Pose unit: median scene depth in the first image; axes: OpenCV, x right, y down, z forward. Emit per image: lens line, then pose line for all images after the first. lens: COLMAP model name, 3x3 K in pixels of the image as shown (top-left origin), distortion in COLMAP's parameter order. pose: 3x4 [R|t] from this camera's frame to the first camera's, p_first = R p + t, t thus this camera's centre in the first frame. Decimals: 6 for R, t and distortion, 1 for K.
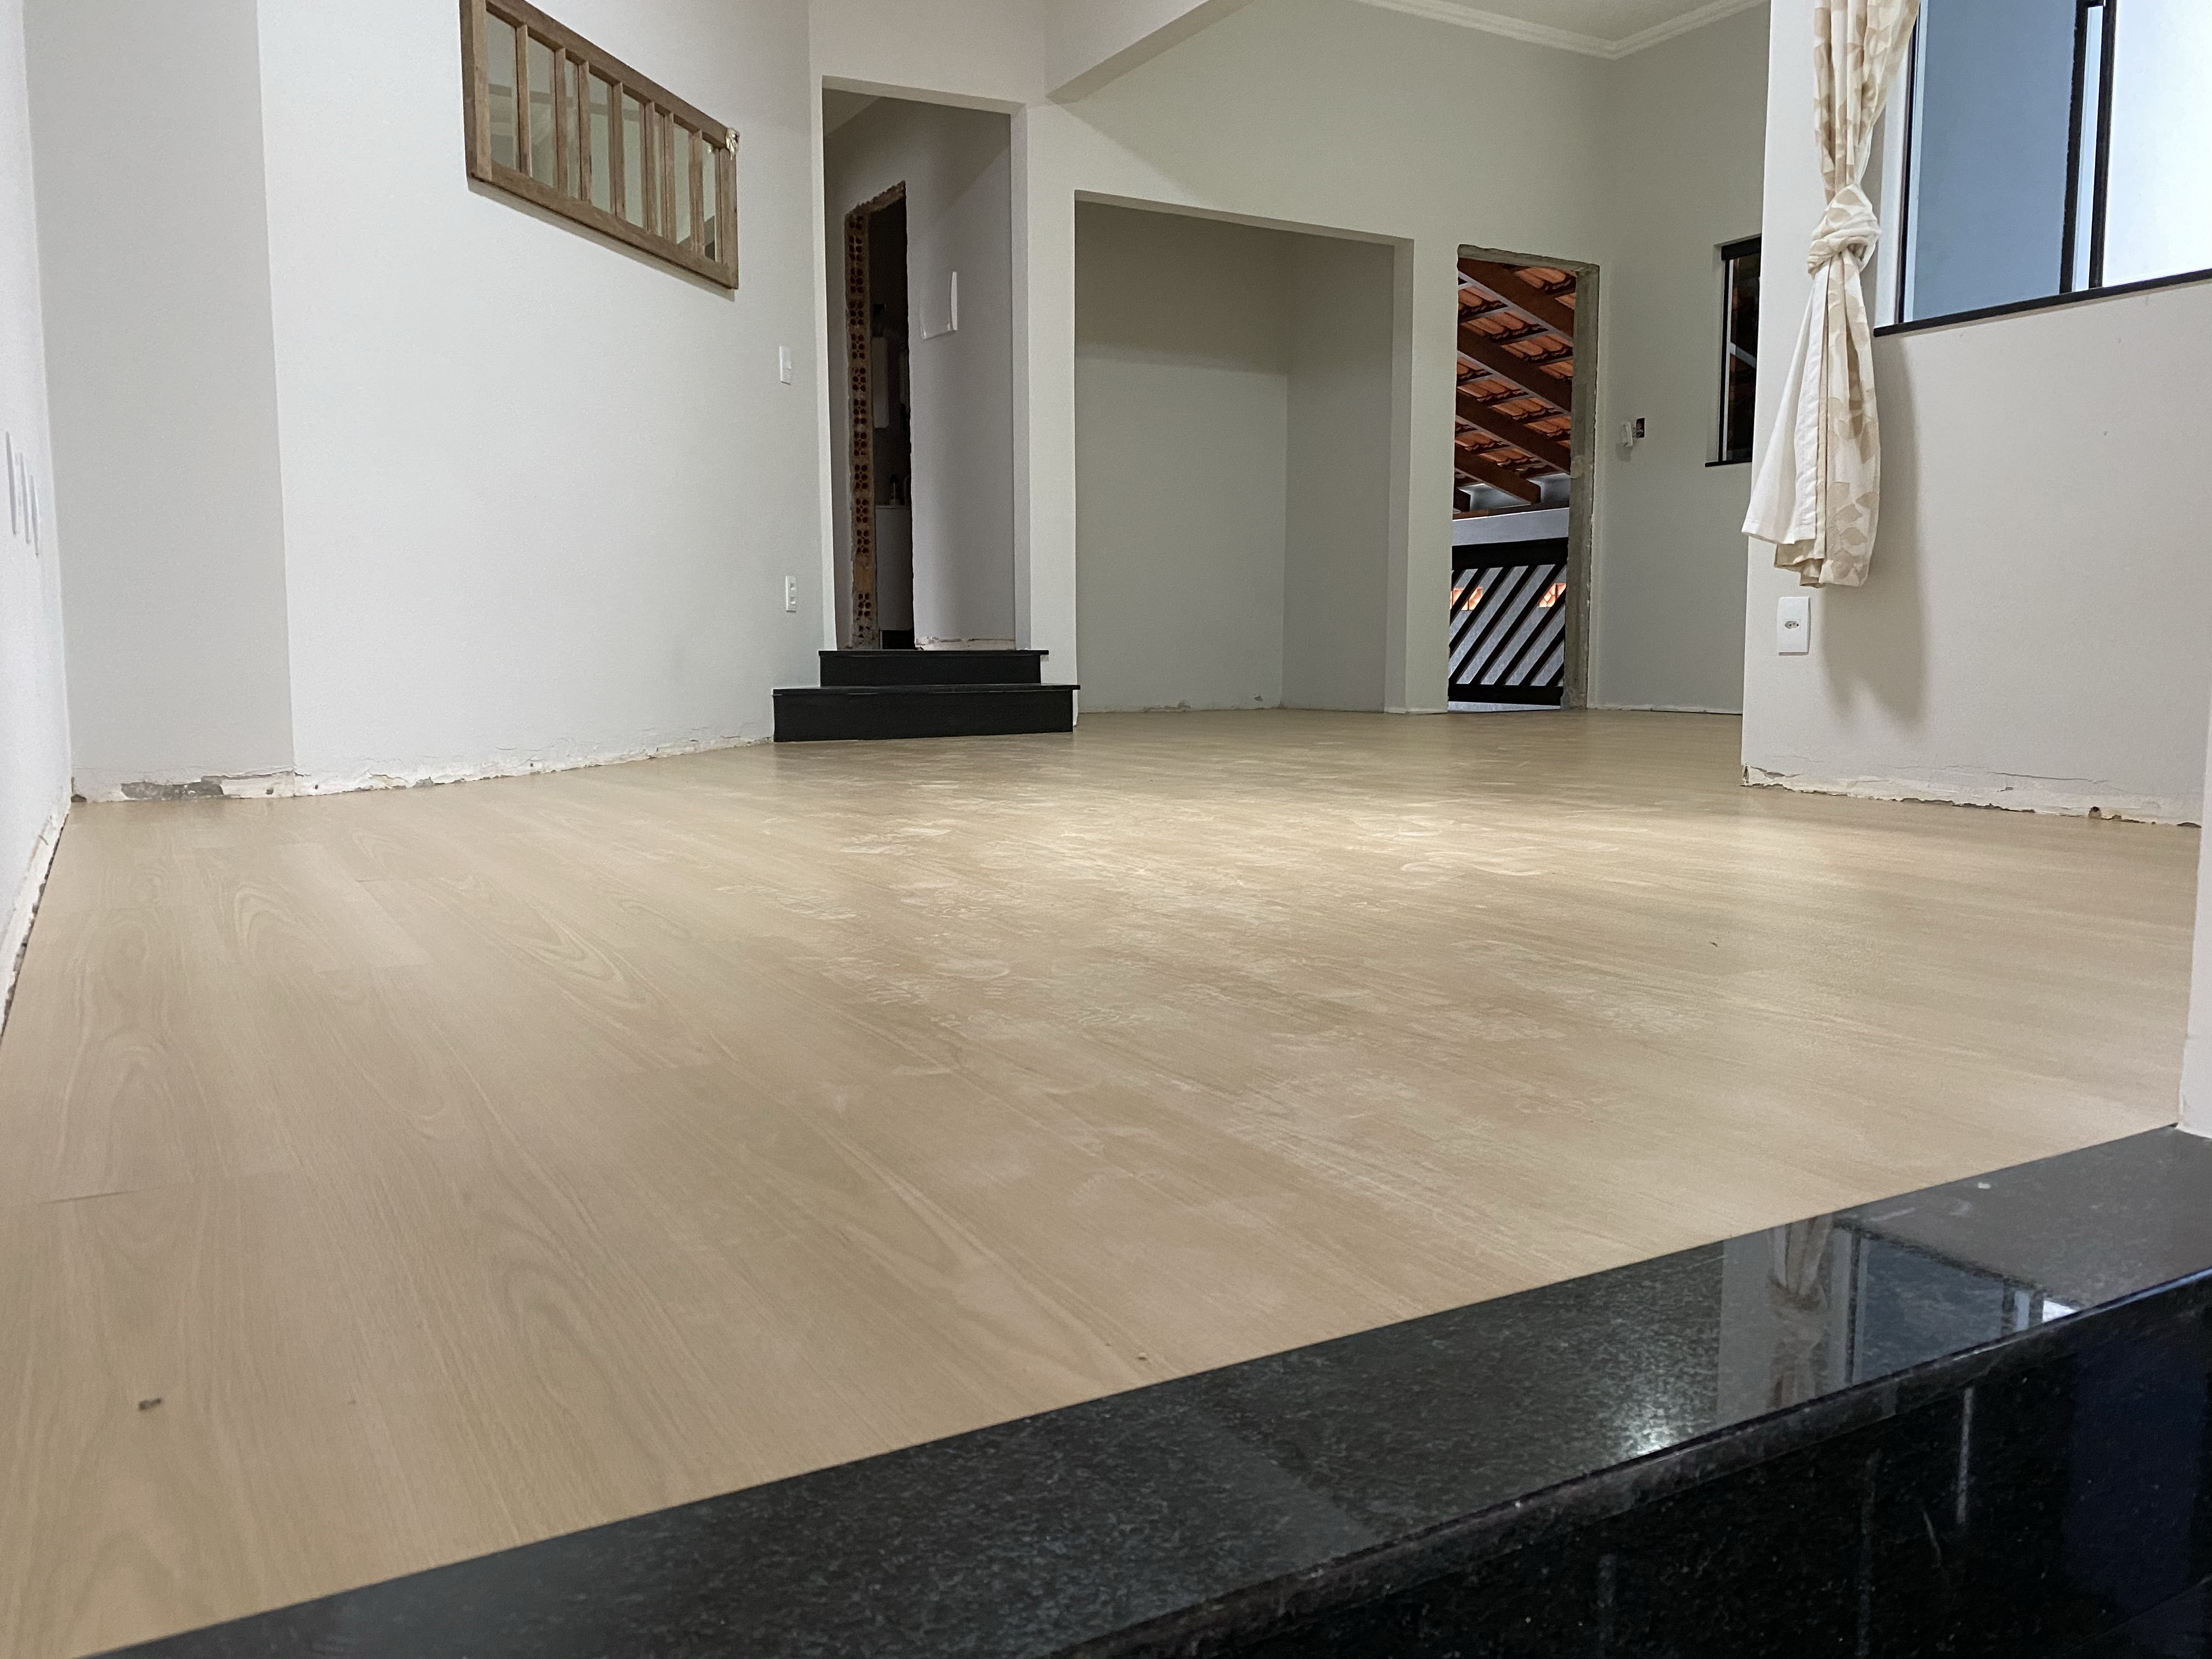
lens RADIAL K [[1692.8, 0, 1106.0], [0, 1692.8, 829.5], [0, 0, 1]] dist [0.075135, 0.001166]
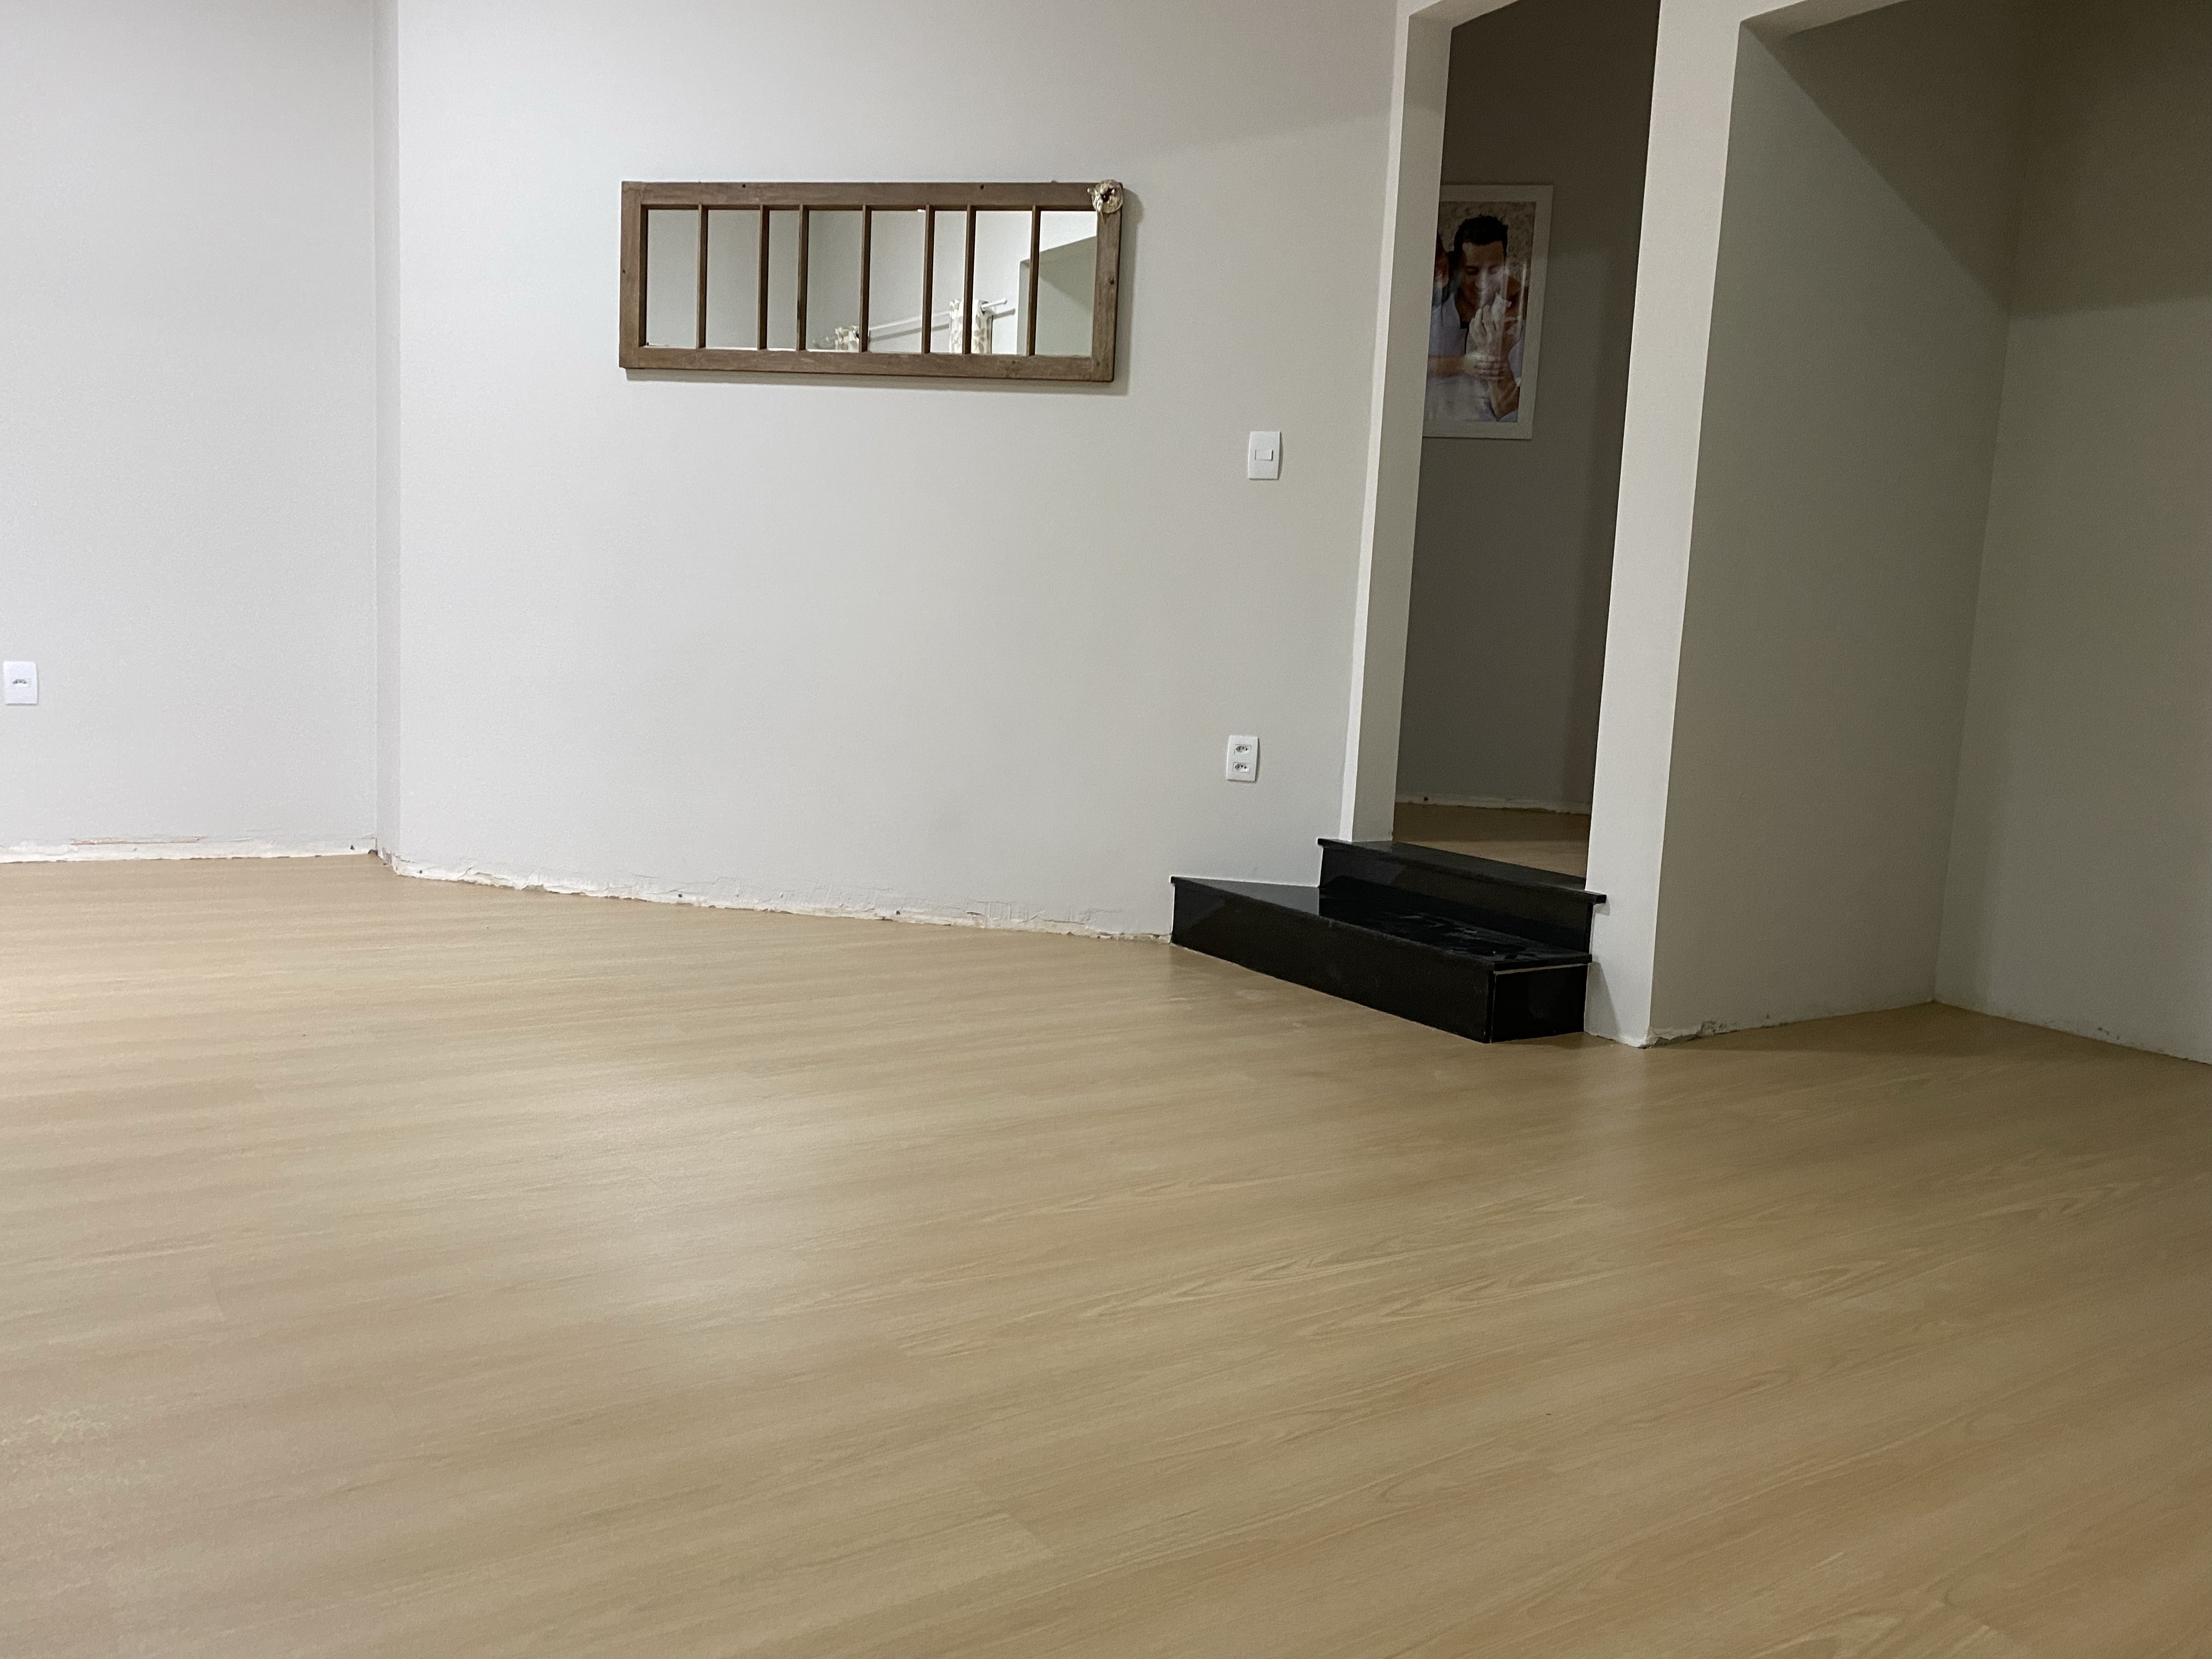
lens RADIAL K [[1692.8, 0, 1106.0], [0, 1692.8, 829.5], [0, 0, 1]] dist [0.075135, 0.001166]
pose [[0.070379, 0.129422, -0.989089, 0.581076], [-0.156293, 0.980732, 0.117207, -0.196270], [0.985200, 0.146339, 0.089250, 0.938147]]
